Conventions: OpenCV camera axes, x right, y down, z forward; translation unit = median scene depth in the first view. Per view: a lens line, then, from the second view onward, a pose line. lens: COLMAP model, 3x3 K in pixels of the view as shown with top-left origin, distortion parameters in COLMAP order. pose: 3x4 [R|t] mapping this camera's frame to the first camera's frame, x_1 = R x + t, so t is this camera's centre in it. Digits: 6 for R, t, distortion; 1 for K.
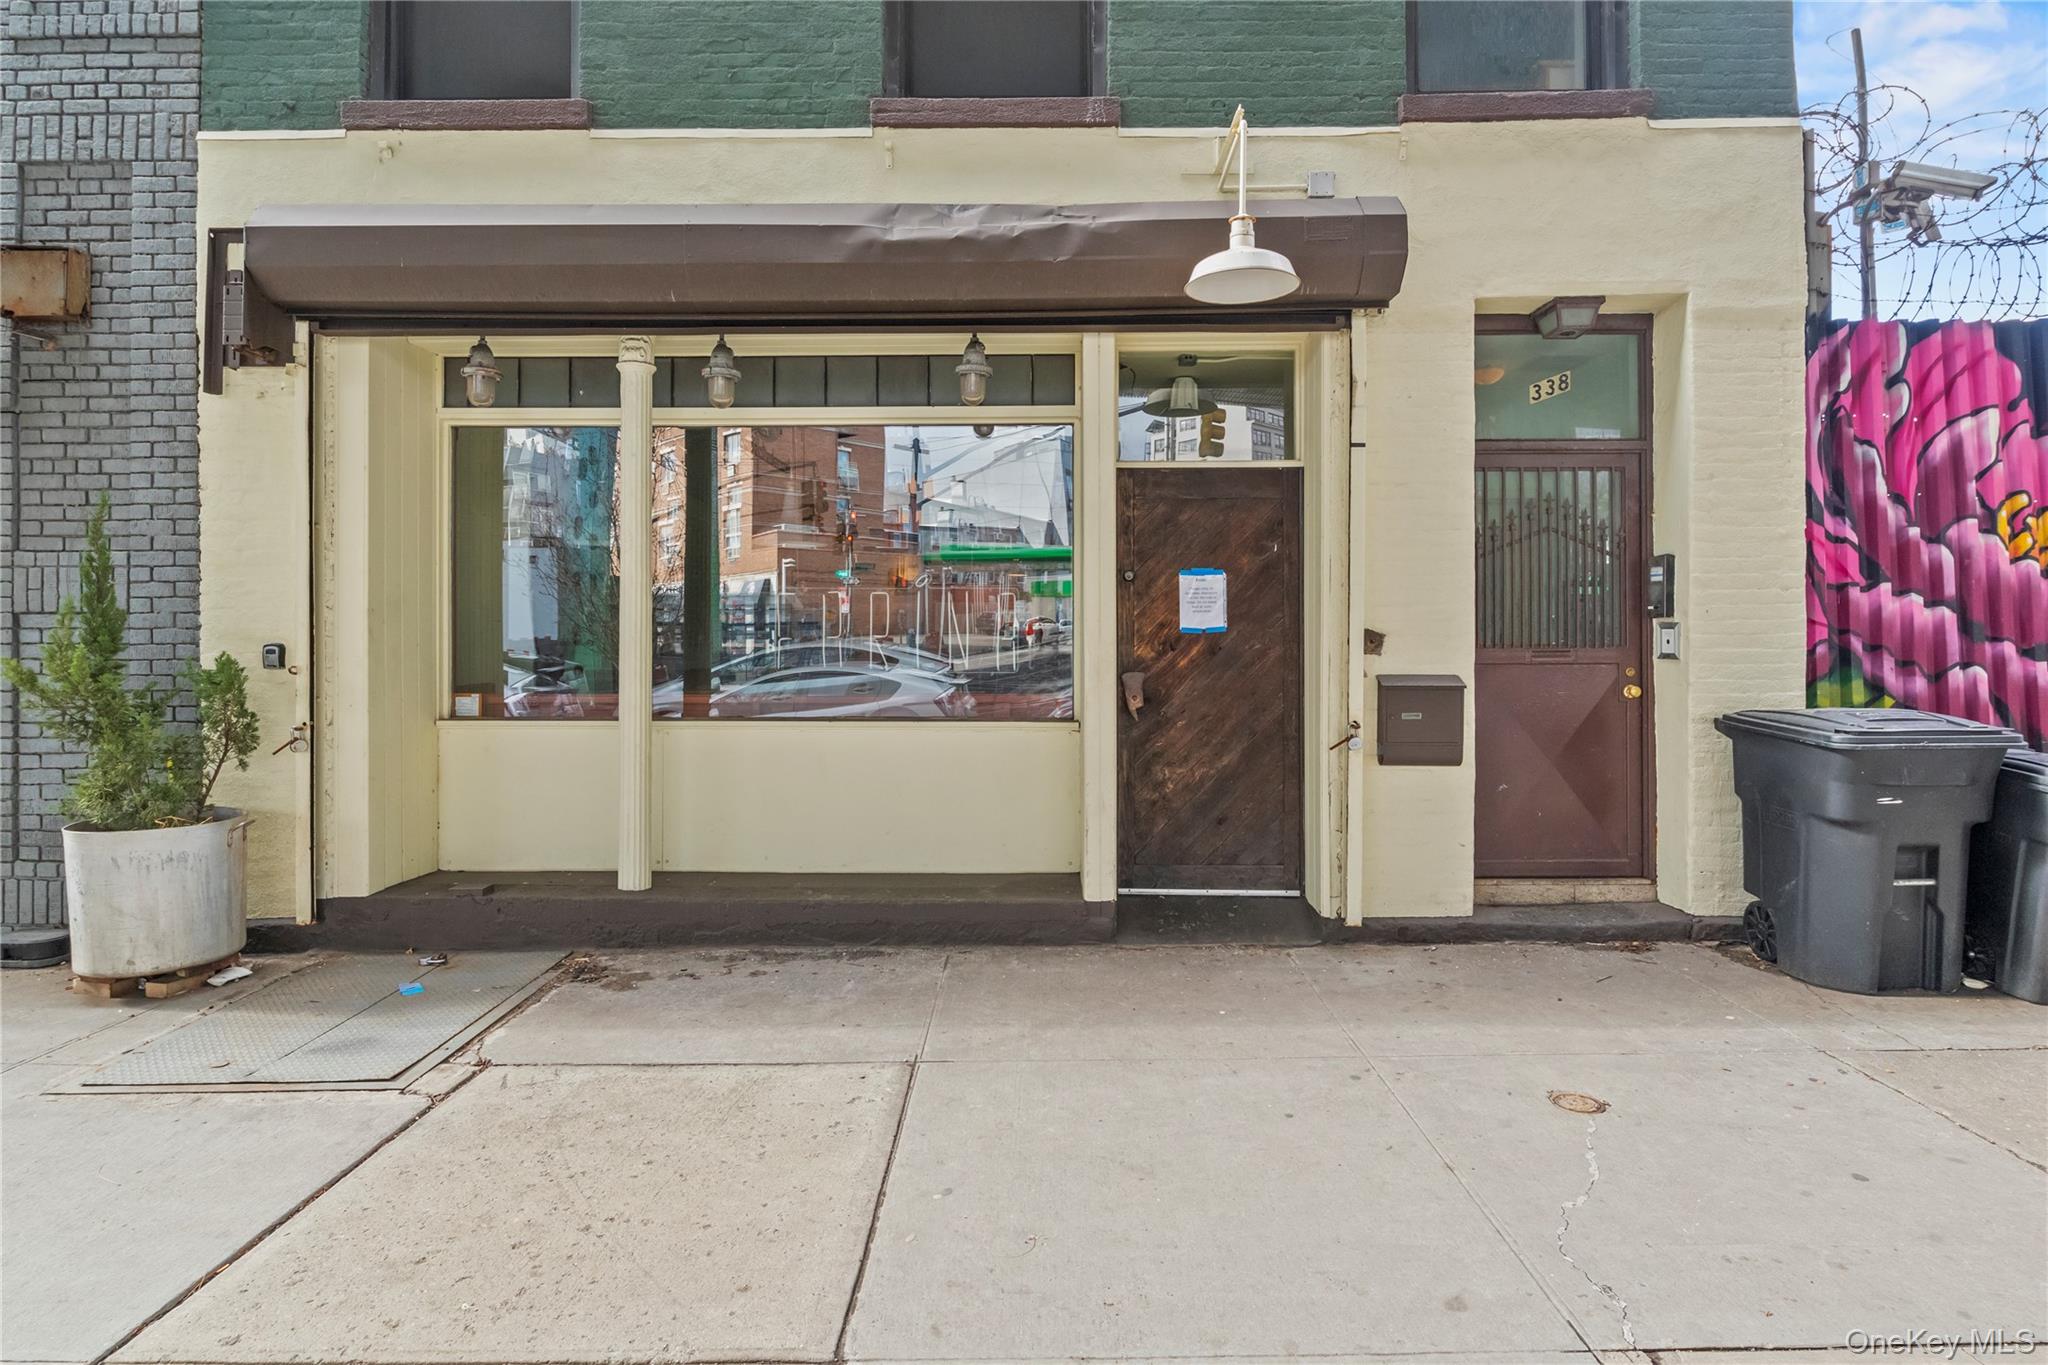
lens RADIAL K [[1050.1, 0, 1027.7], [0, 1050.1, 609.9], [0, 0, 1]] dist [0.001078, -0.006611]
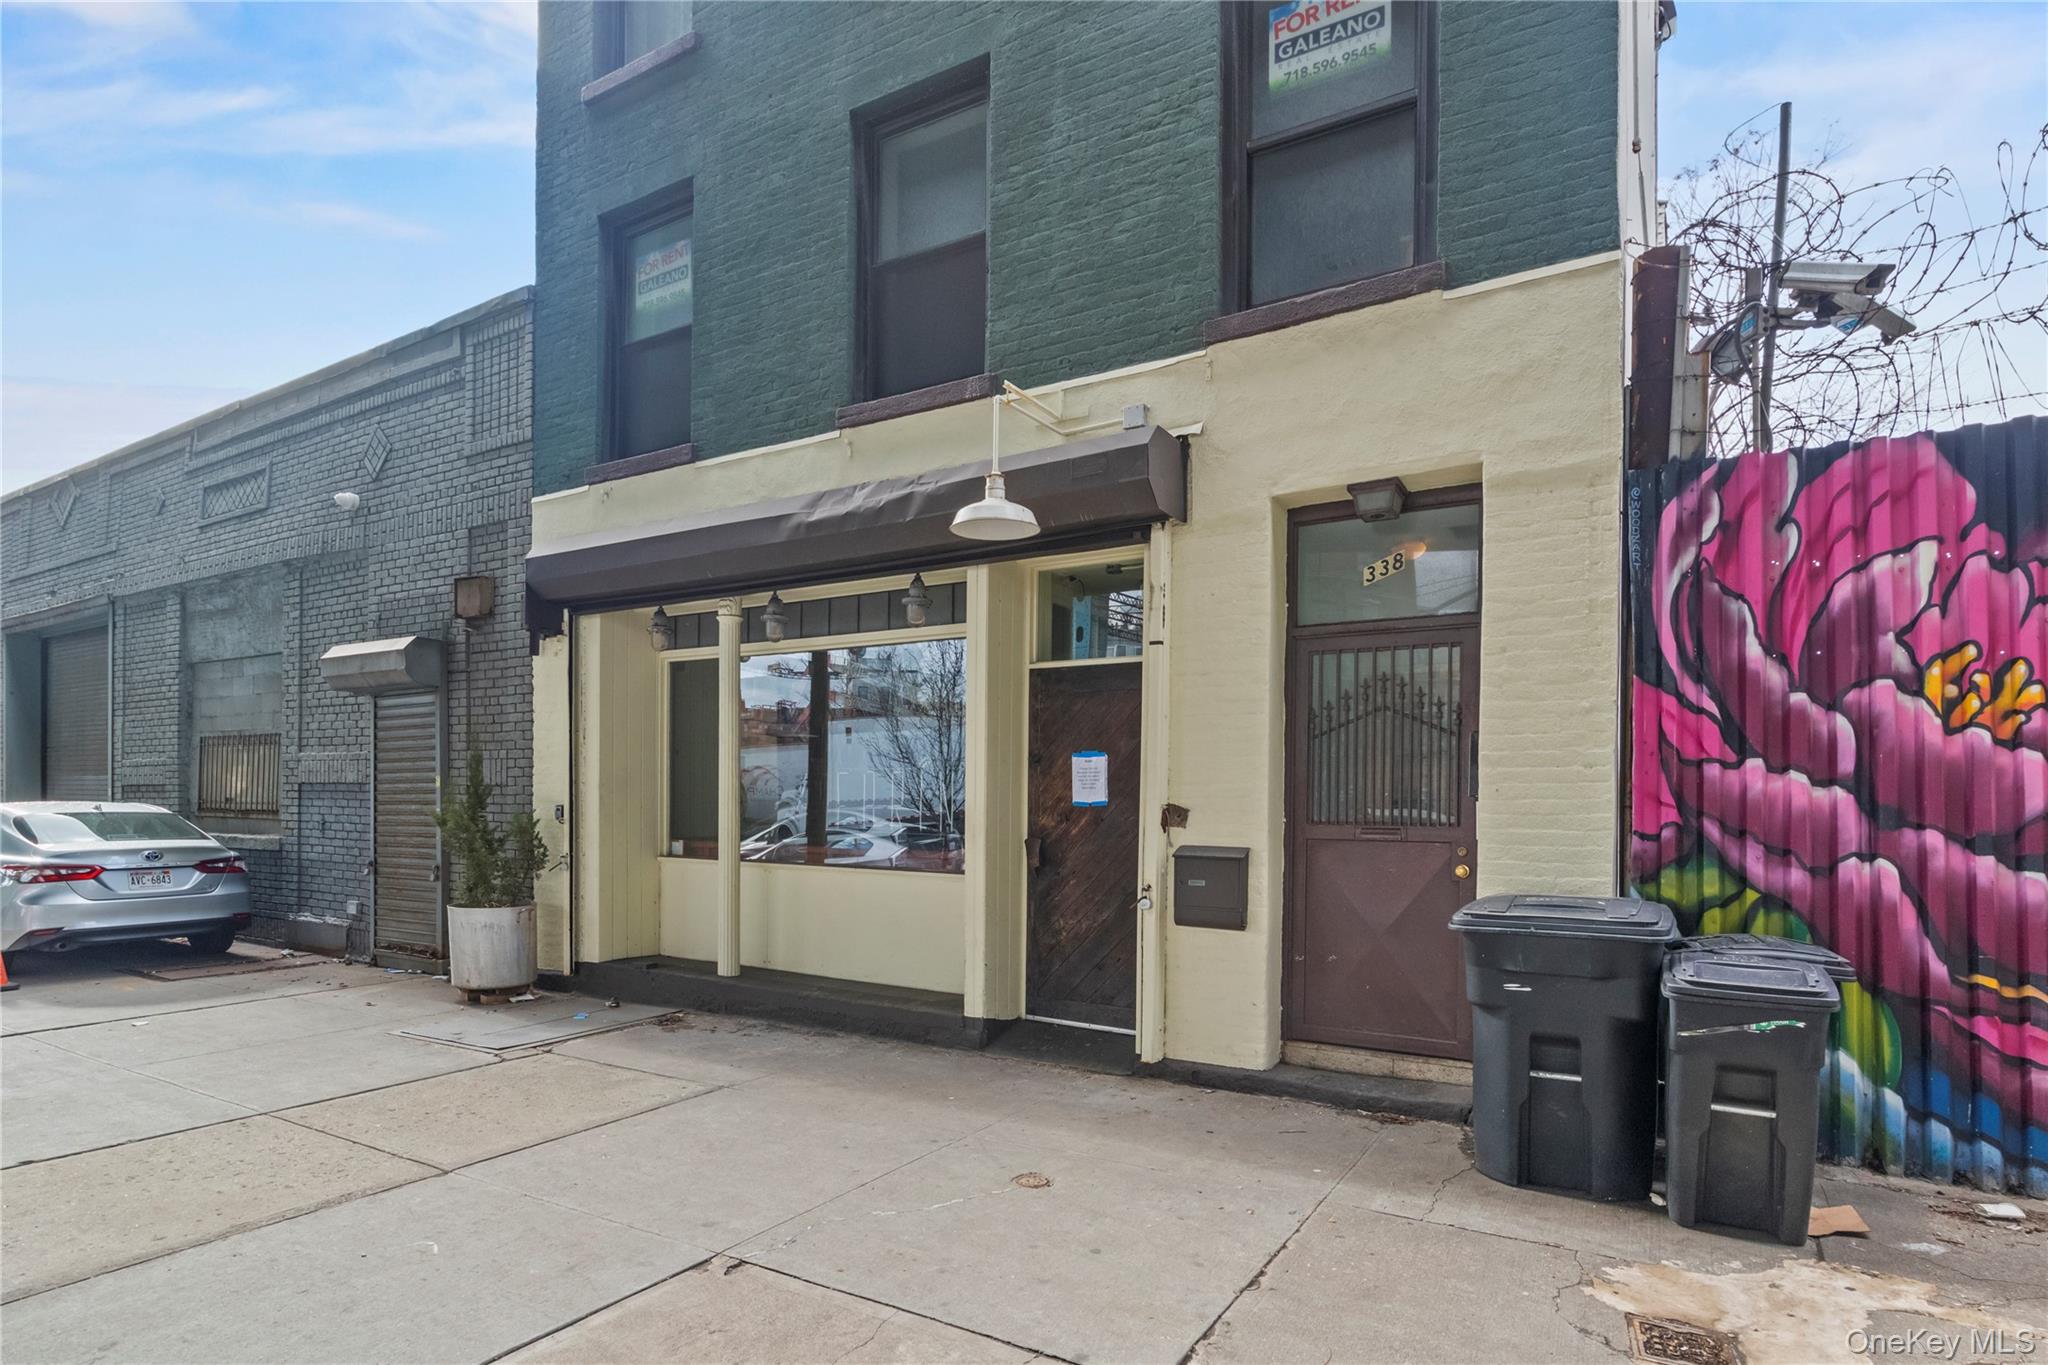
lens RADIAL K [[1074.6, 0, 1023.1], [0, 1074.6, 791.6], [0, 0, 1]] dist [-0.003300, -0.000241]
pose [[0.857668, 0.006334, -0.514165, 0.767424], [0.000222, 0.999919, 0.012688, -0.009980], [0.514204, -0.010997, 0.857598, -0.072546]]
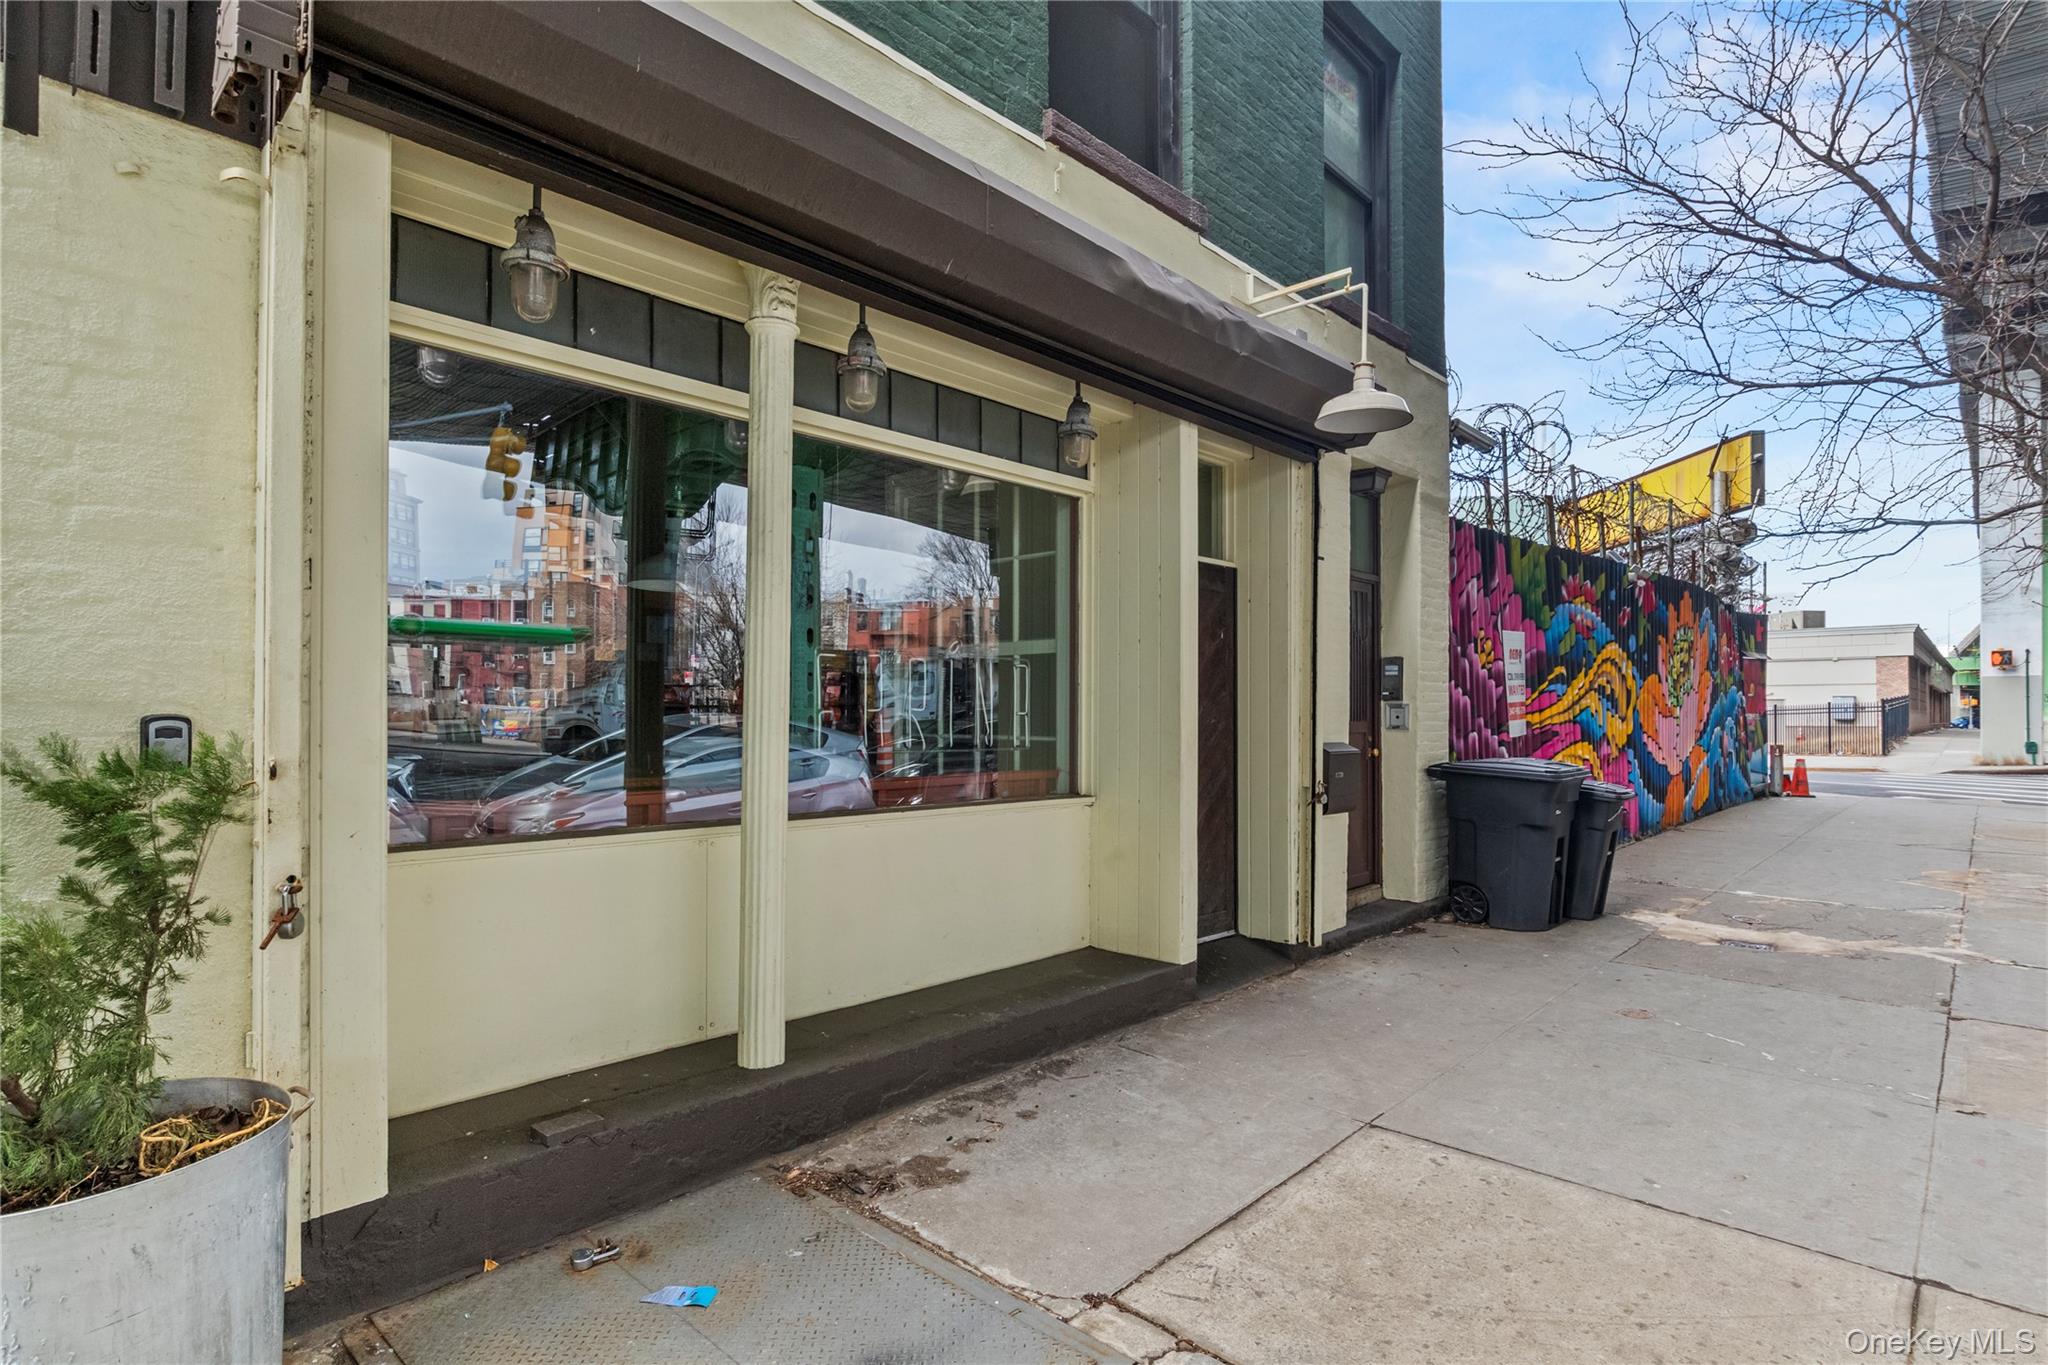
lens RADIAL K [[1038.9, 0, 1024.0], [0, 1038.9, 682.5], [0, 0, 1]] dist [-0.002047, -0.001191]
pose [[0.678606, 0.026338, 0.734030, -0.795330], [-0.020689, 0.999646, -0.016742, 0.017939], [-0.734211, -0.003826, 0.678910, 0.409642]]
